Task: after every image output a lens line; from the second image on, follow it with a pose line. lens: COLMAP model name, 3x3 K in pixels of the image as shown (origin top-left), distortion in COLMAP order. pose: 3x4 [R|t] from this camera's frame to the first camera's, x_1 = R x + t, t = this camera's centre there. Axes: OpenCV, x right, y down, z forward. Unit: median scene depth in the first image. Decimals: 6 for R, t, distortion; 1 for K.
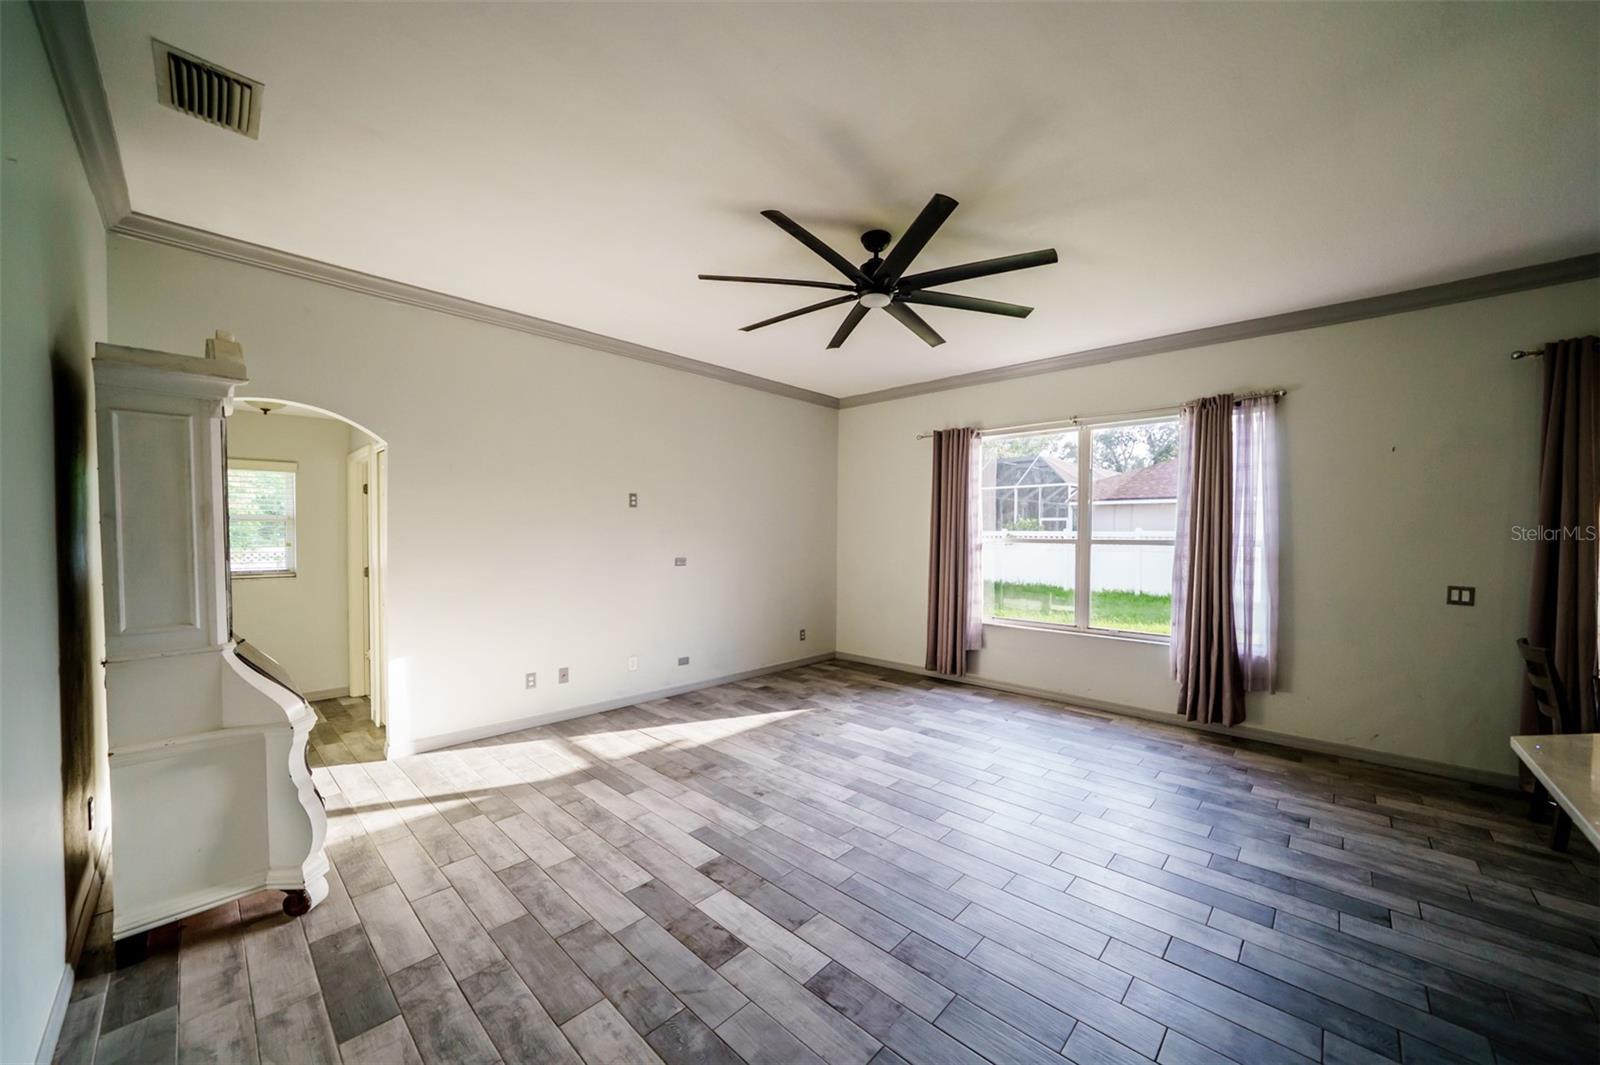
lens RADIAL K [[577.0, 0, 832.6], [0, 577.0, 544.6], [0, 0, 1]] dist [-0.030790, 0.005517]
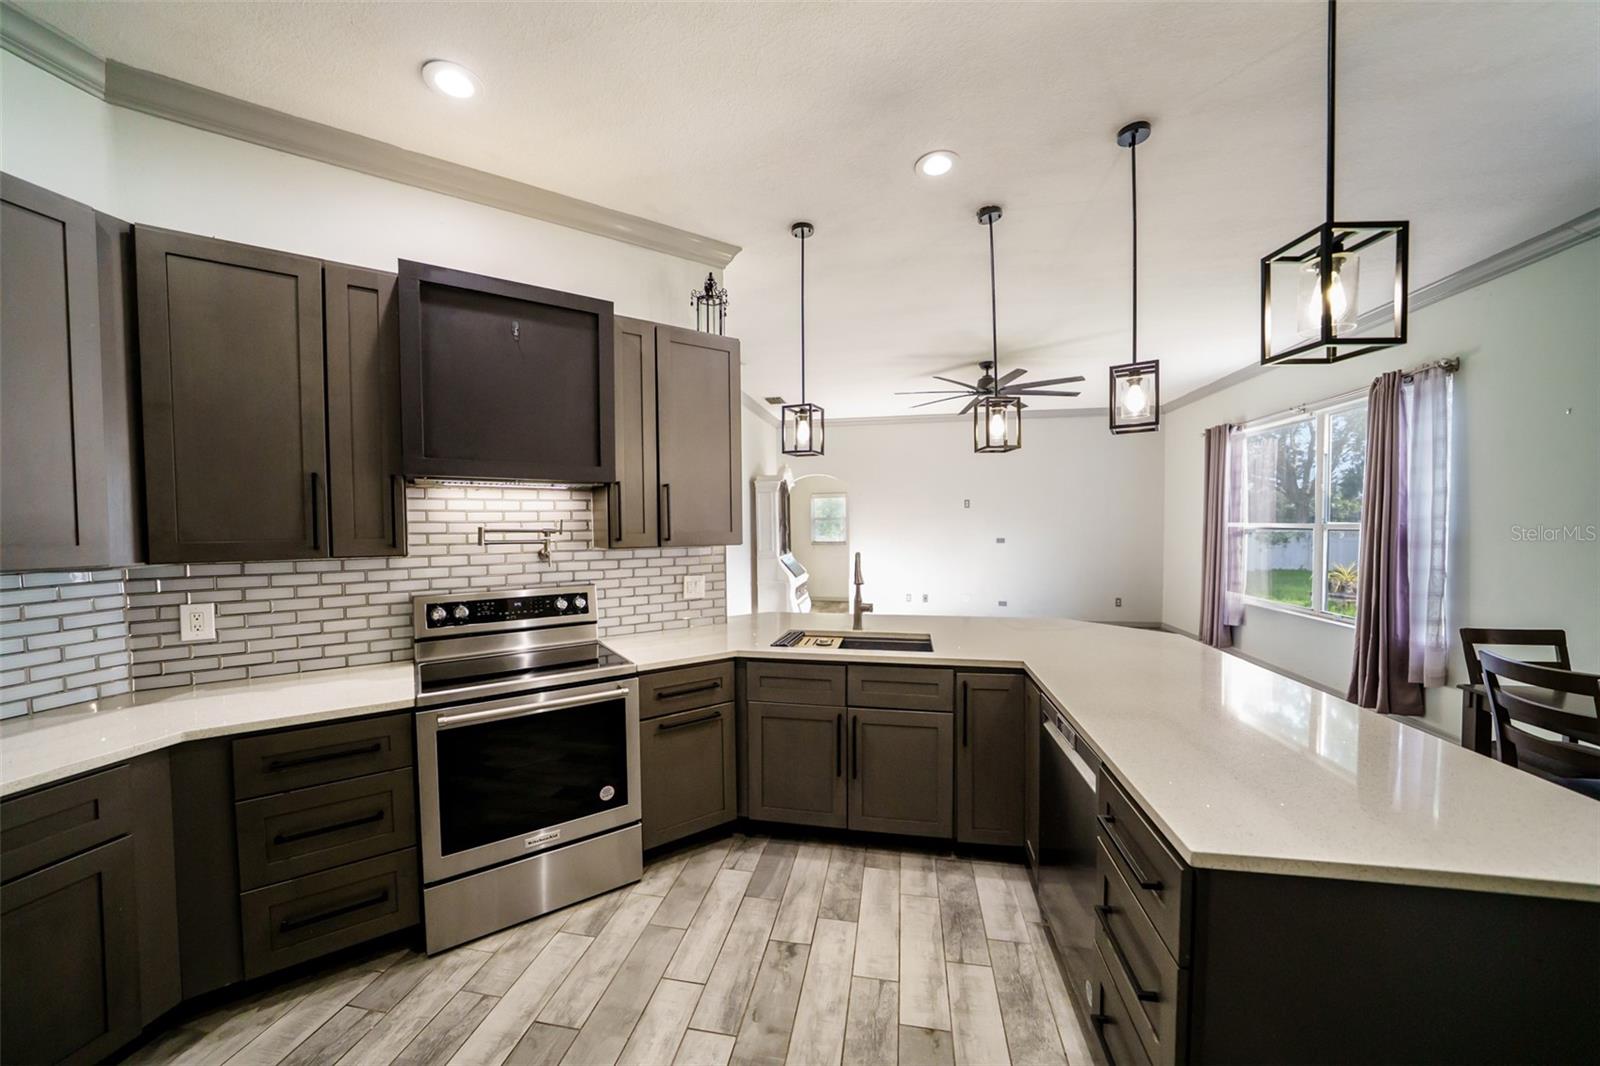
lens RADIAL K [[562.3, 0, 797.0], [0, 562.3, 541.5], [0, 0, 1]] dist [-0.029352, 0.006375]
pose [[0.511174, 0.016237, -0.859324, 1.024742], [-0.005506, 0.999863, 0.015618, 0.014873], [0.859460, -0.003252, 0.511193, -0.359359]]
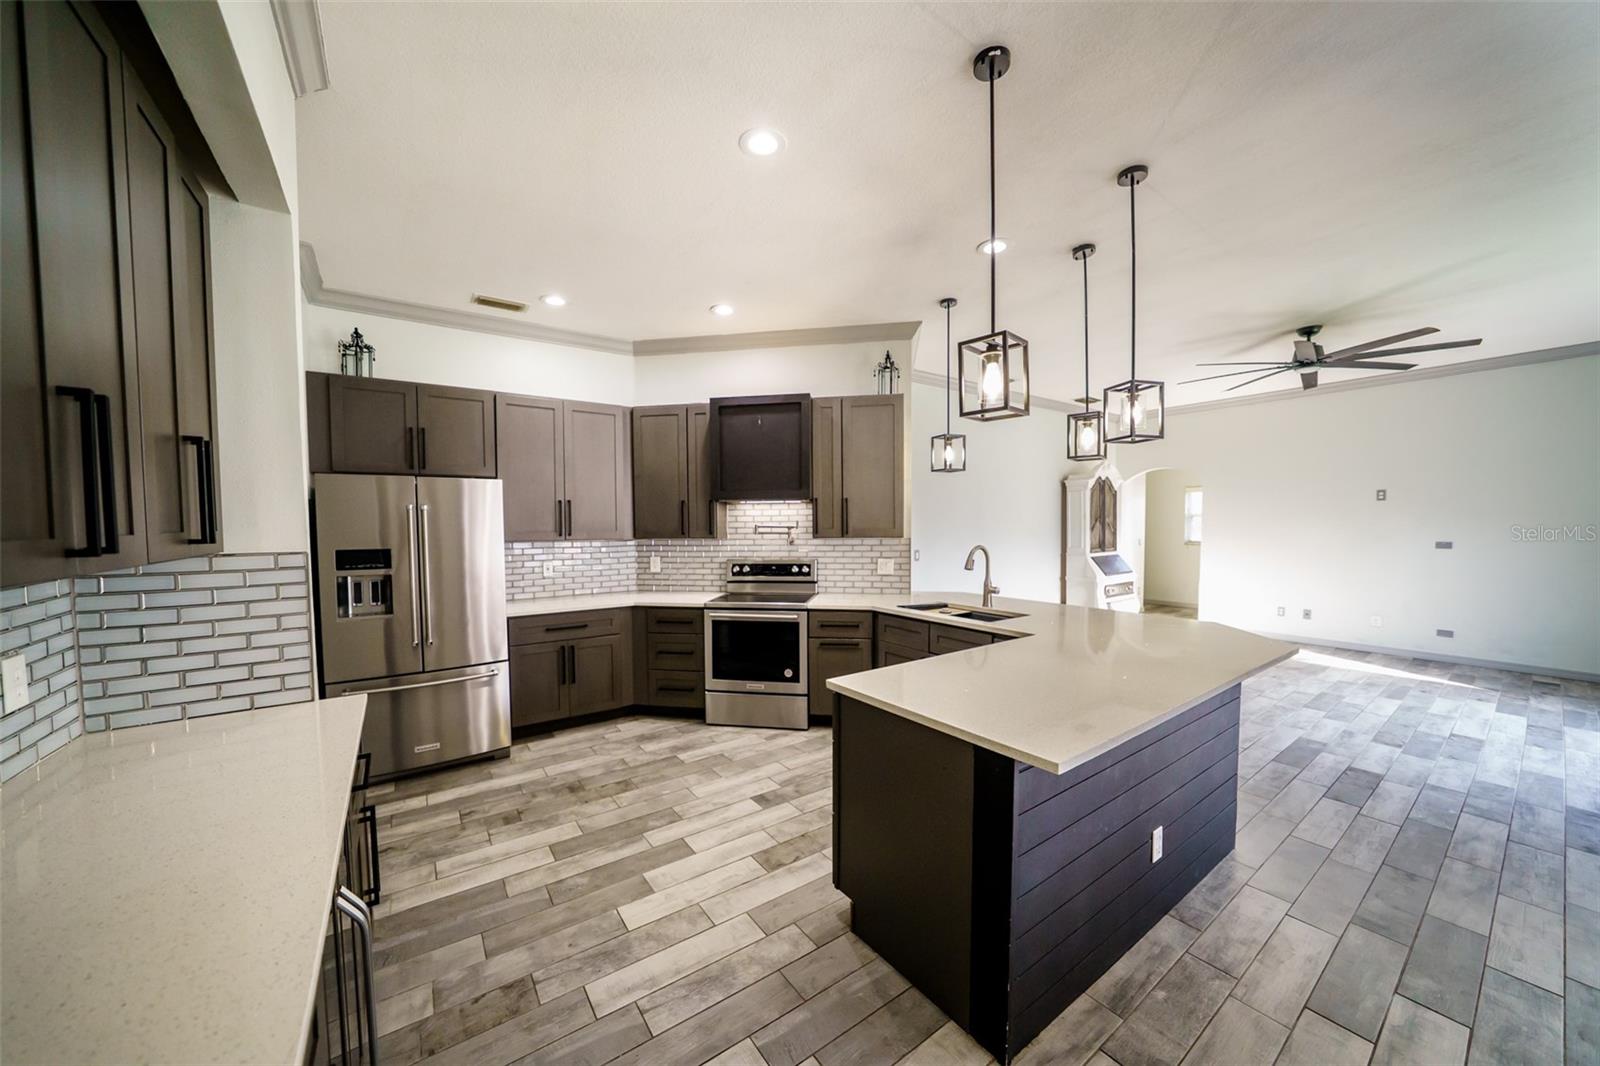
lens RADIAL K [[554.9, 0, 795.6], [0, 554.9, 544.3], [0, 0, 1]] dist [-0.029042, 0.006325]
pose [[-0.232334, 0.032383, -0.972097, 1.411609], [-0.013657, 0.999238, 0.036552, 0.008016], [0.972540, 0.021768, -0.231715, 0.000622]]
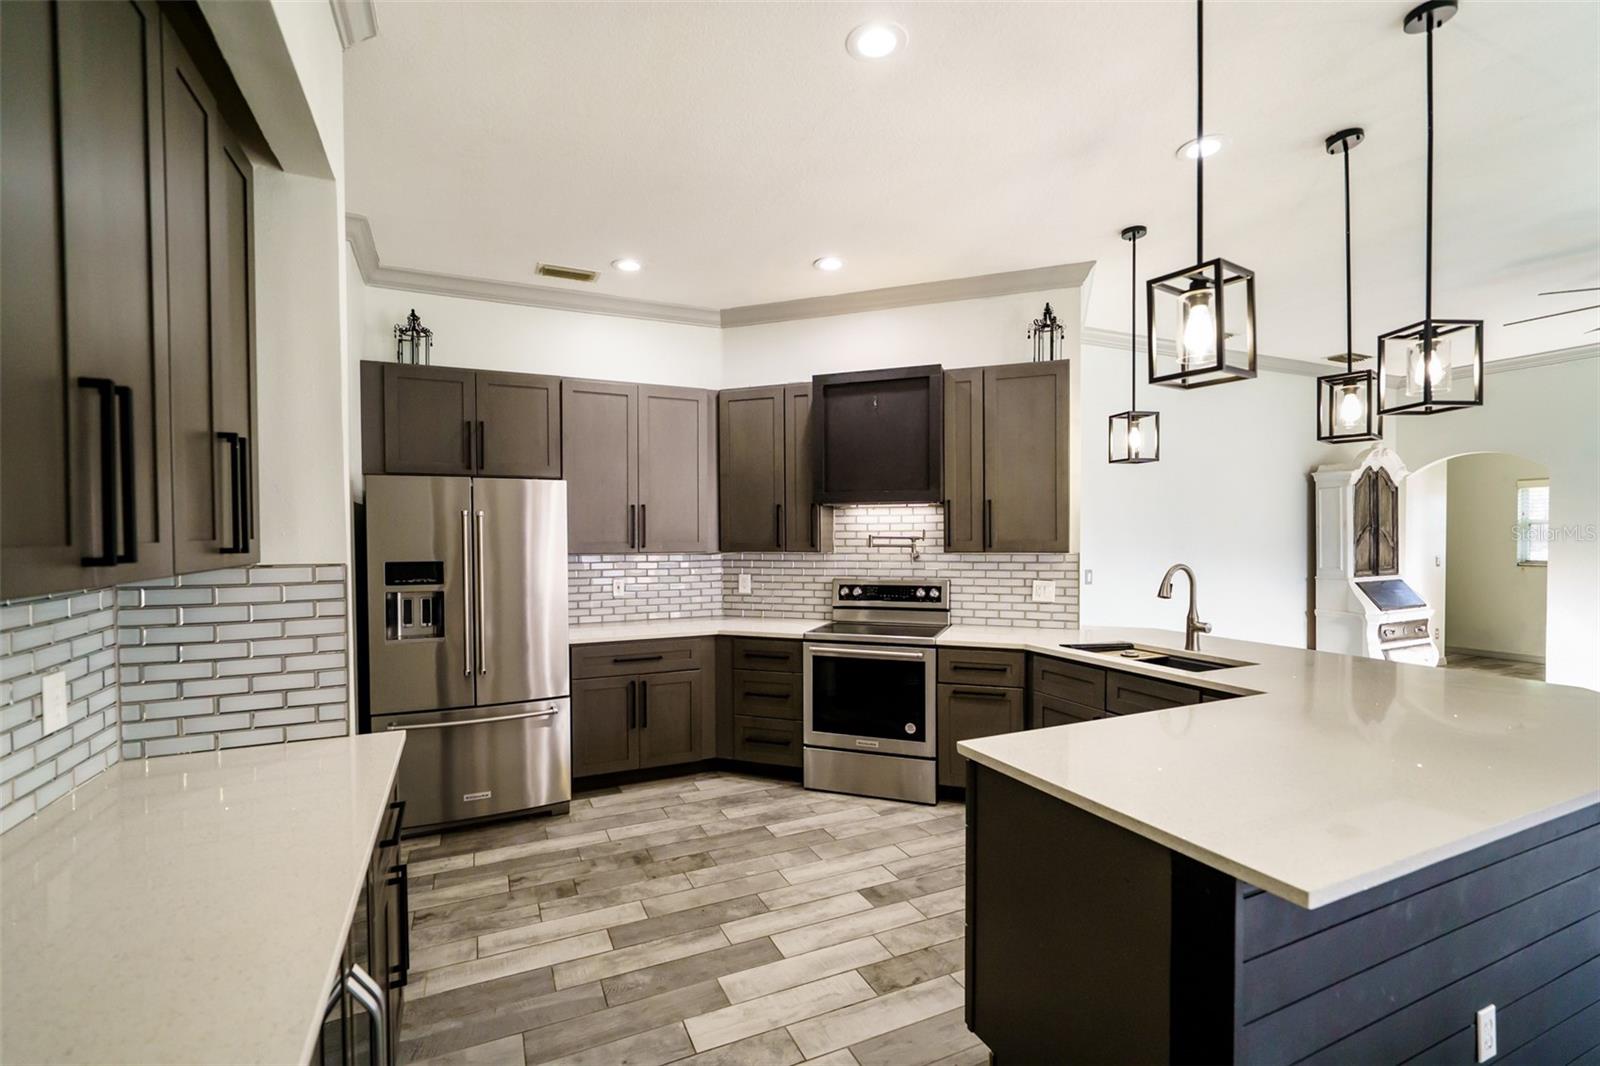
lens RADIAL K [[697.8, 0, 795.1], [0, 697.8, 544.9], [0, 0, 1]] dist [-0.005398, 0.000553]
pose [[-0.407521, 0.009515, -0.913146, 1.394451], [-0.015580, 0.999728, 0.017371, 0.008950], [0.913063, 0.021306, -0.407262, 0.003308]]
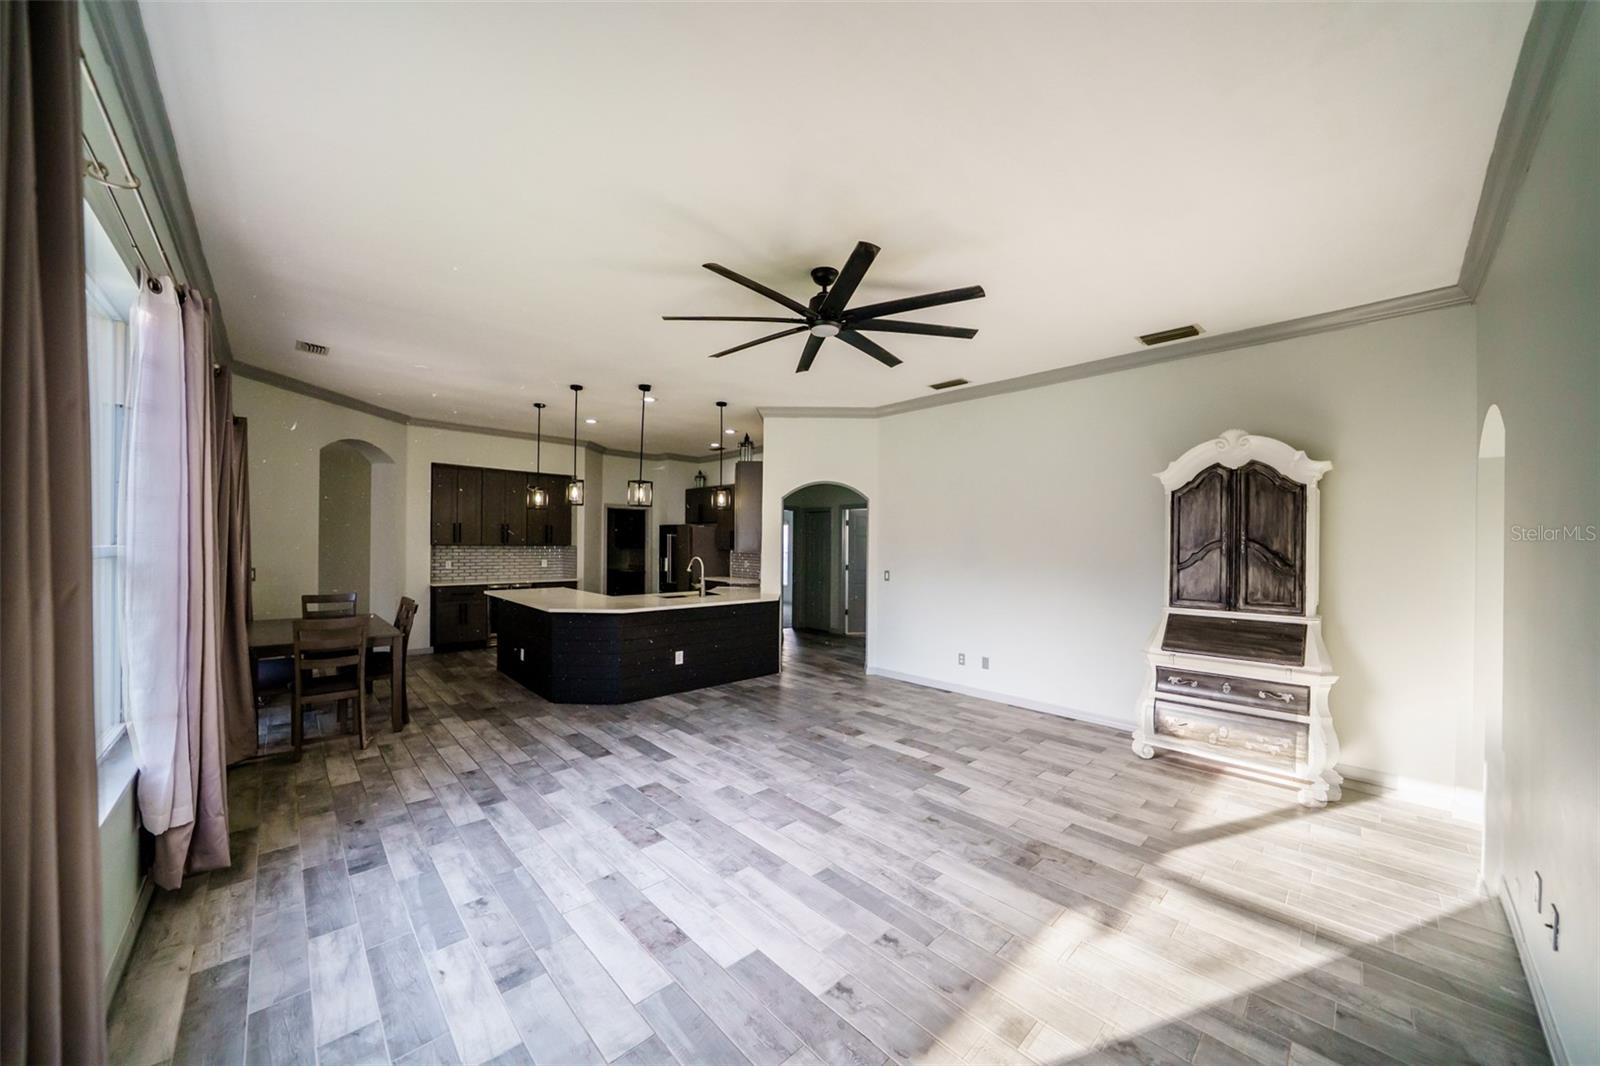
lens RADIAL K [[566.6, 0, 794.6], [0, 566.6, 542.1], [0, 0, 1]] dist [-0.029978, 0.007220]
pose [[-0.994964, -0.018809, 0.098457, 0.014090], [-0.016945, 0.999662, 0.019737, -0.035082], [-0.098795, 0.017969, -0.994946, 1.591625]]
